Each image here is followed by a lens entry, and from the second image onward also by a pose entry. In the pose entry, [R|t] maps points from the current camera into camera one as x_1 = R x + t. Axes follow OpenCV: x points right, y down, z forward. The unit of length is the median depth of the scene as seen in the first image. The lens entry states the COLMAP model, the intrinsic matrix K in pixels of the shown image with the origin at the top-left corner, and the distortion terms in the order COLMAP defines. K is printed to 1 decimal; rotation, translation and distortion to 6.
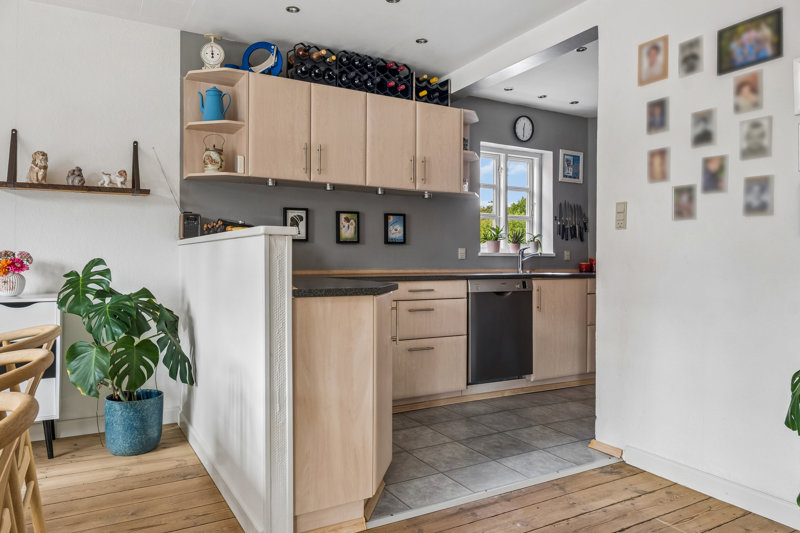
lens RADIAL K [[555.4, 0, 402.5], [0, 555.4, 262.6], [0, 0, 1]] dist [0.003215, -0.000038]
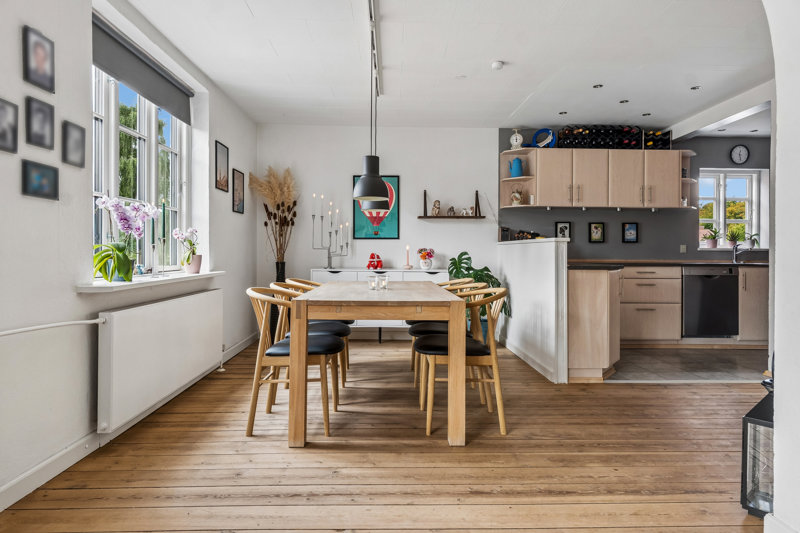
lens RADIAL K [[476.7, 0, 403.6], [0, 476.7, 250.5], [0, 0, 1]] dist [0.003232, -0.000659]
pose [[0.882136, -0.000015, -0.470995, 0.065847], [-0.005264, 0.999937, -0.009892, 0.004810], [0.470965, 0.011205, 0.882081, -0.531431]]
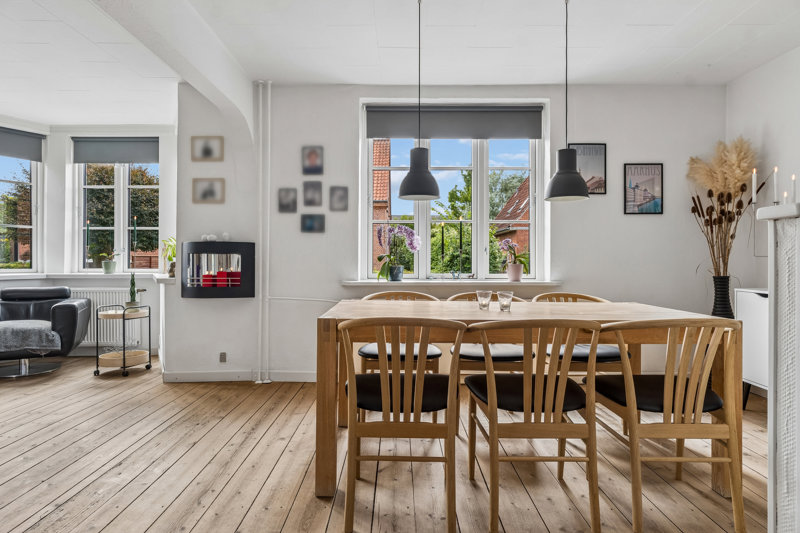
lens RADIAL K [[476.7, 0, 402.6], [0, 476.7, 263.0], [0, 0, 1]] dist [0.003232, -0.000659]
pose [[-0.498206, 0.006381, -0.867035, 0.249669], [-0.001921, 0.999962, 0.008463, -0.001129], [0.867056, 0.005882, -0.498175, 0.453875]]
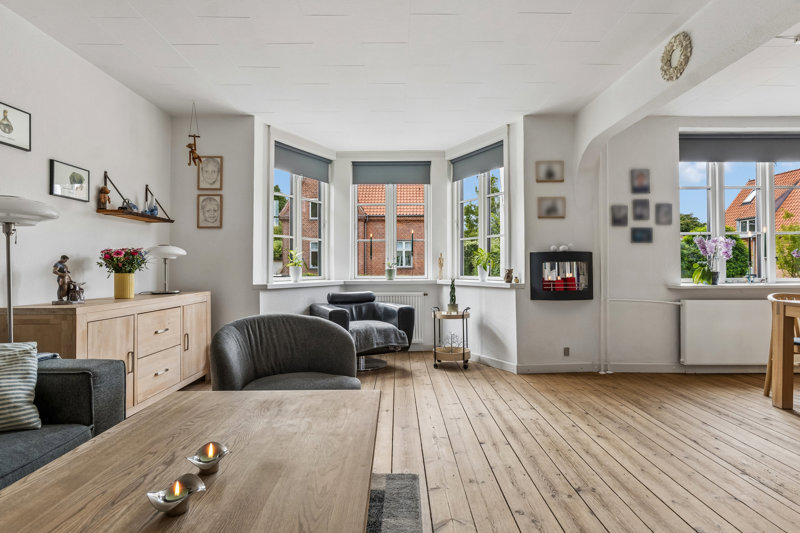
lens RADIAL K [[425.2, 0, 398.0], [0, 425.2, 262.5], [0, 0, 1]] dist [0.003690, -0.001218]
pose [[-0.492467, -0.005776, -0.870312, 0.691722], [0.004012, 0.999952, -0.008907, -0.002378], [0.870322, -0.007878, -0.492420, -0.249875]]
